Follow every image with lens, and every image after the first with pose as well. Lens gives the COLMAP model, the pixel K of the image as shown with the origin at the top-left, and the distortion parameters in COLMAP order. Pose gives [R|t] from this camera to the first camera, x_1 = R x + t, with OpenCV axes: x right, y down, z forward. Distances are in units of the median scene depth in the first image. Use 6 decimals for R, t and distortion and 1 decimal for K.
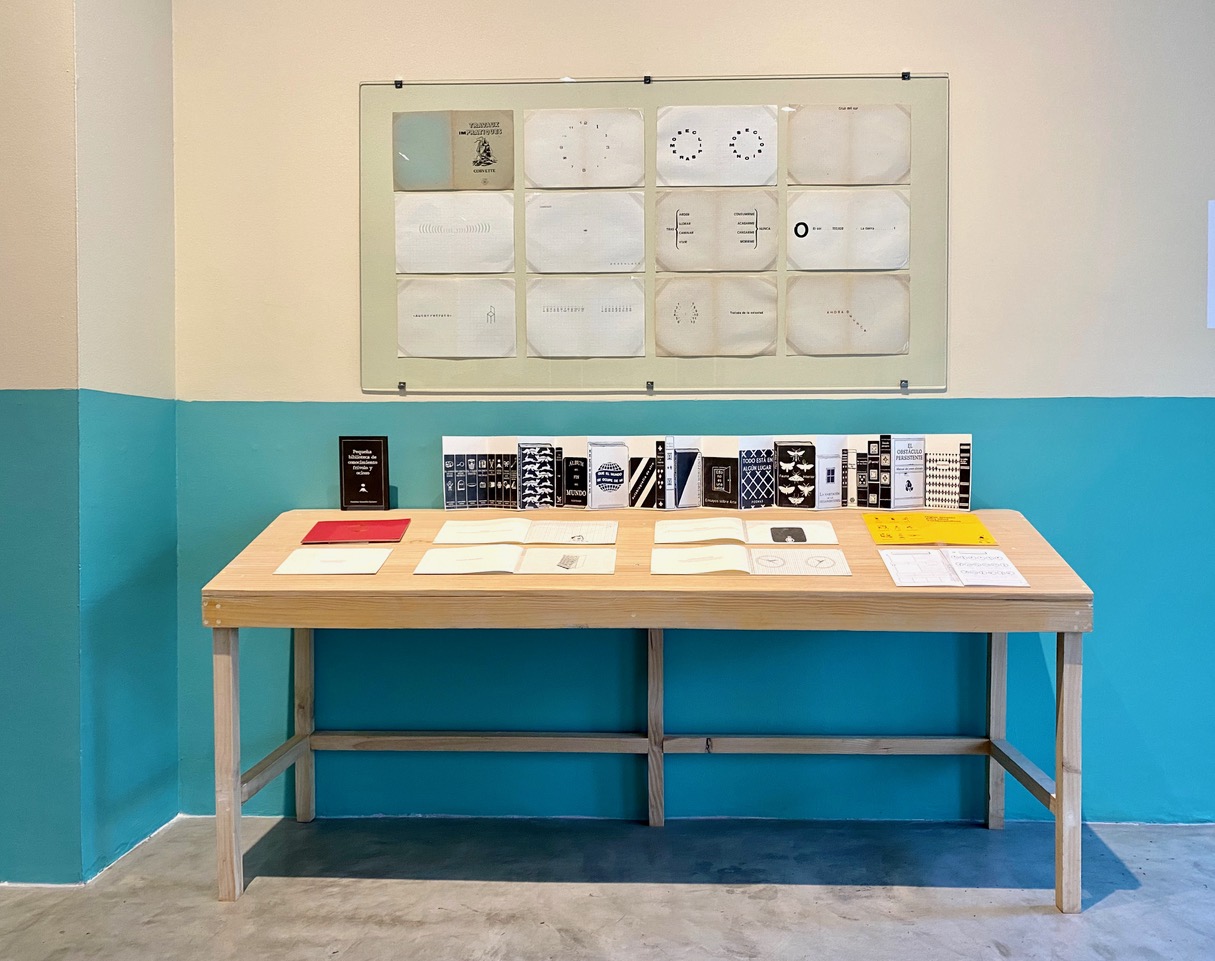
lens RADIAL K [[1013.8, 0, 609.1], [0, 1013.8, 473.3], [0, 0, 1]] dist [-0.003626, -0.002911]
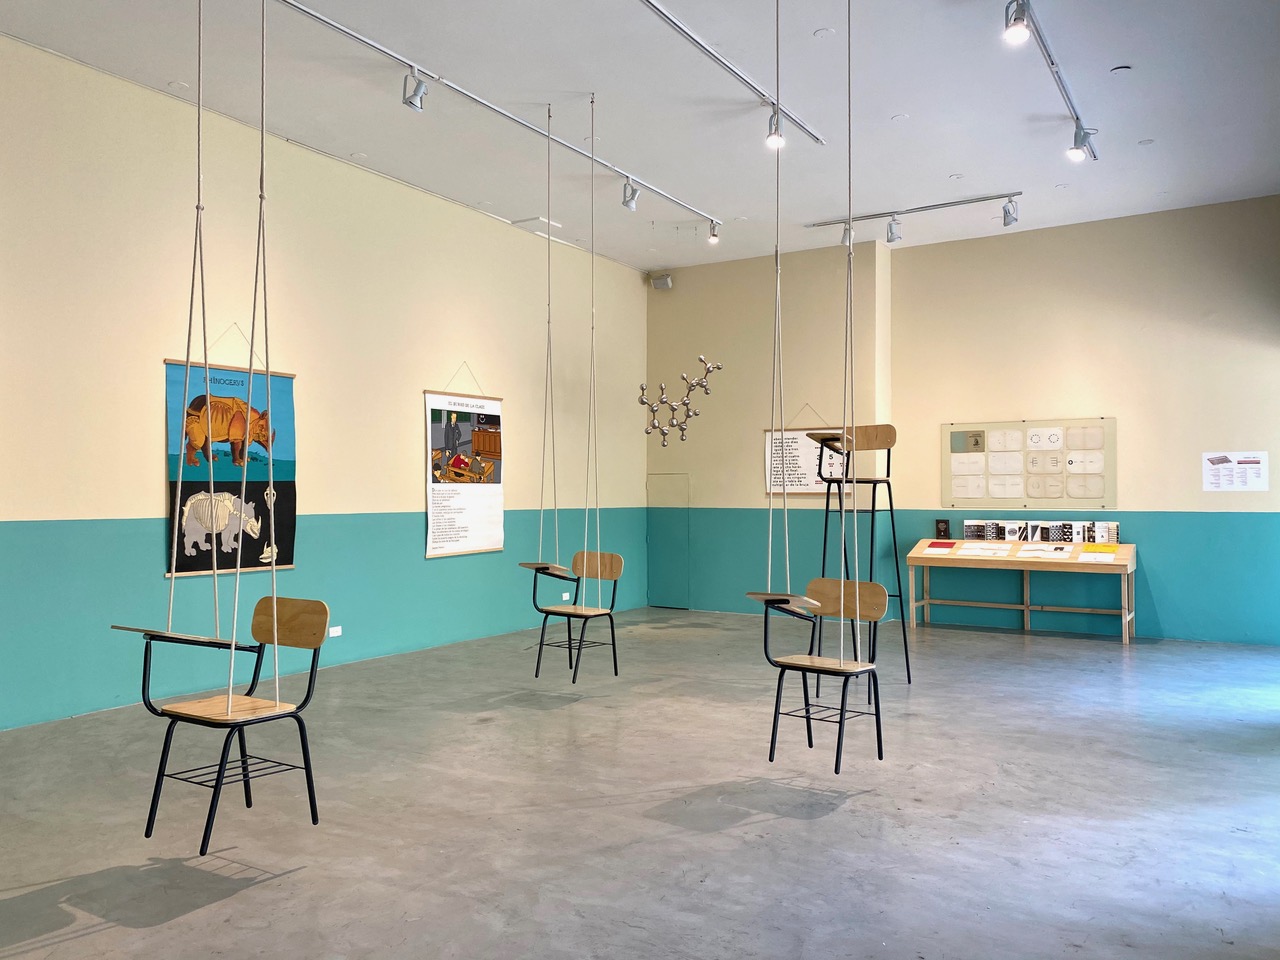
lens RADIAL K [[966.2, 0, 638.3], [0, 966.2, 474.0], [0, 0, 1]] dist [0.010128, 0.000346]
pose [[0.862946, -0.009525, -0.505207, 0.595813], [-0.010610, 0.999260, -0.036963, -0.061635], [0.505185, 0.037257, 0.862206, -2.659014]]
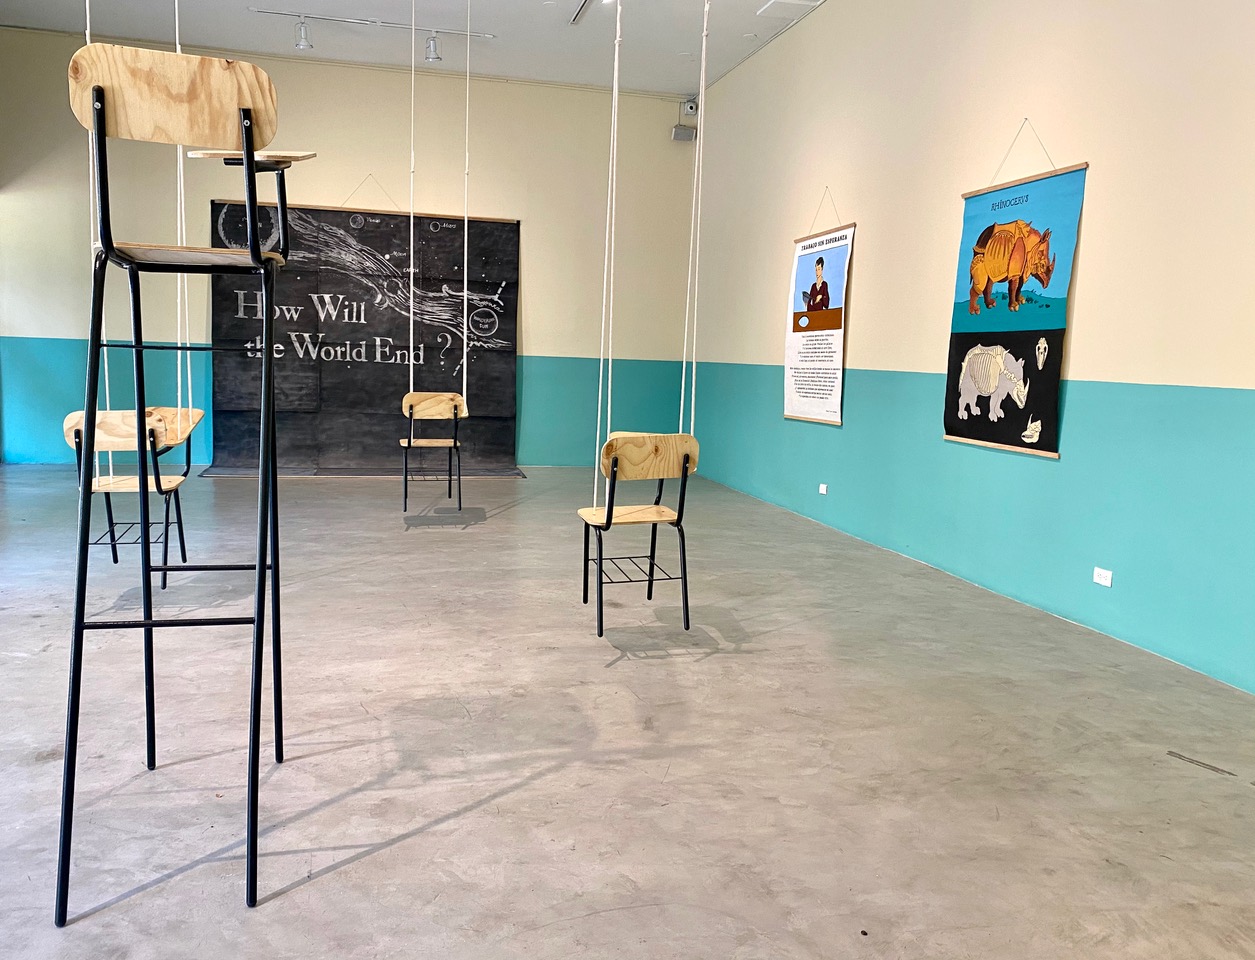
lens RADIAL K [[992.9, 0, 626.0], [0, 992.9, 479.7], [0, 0, 1]] dist [0.000625, 0.000613]
pose [[-0.959836, 0.007347, -0.280466, -0.826899], [-0.035234, 0.988586, 0.146477, -0.115909], [0.278341, 0.150476, -0.948622, 2.811981]]
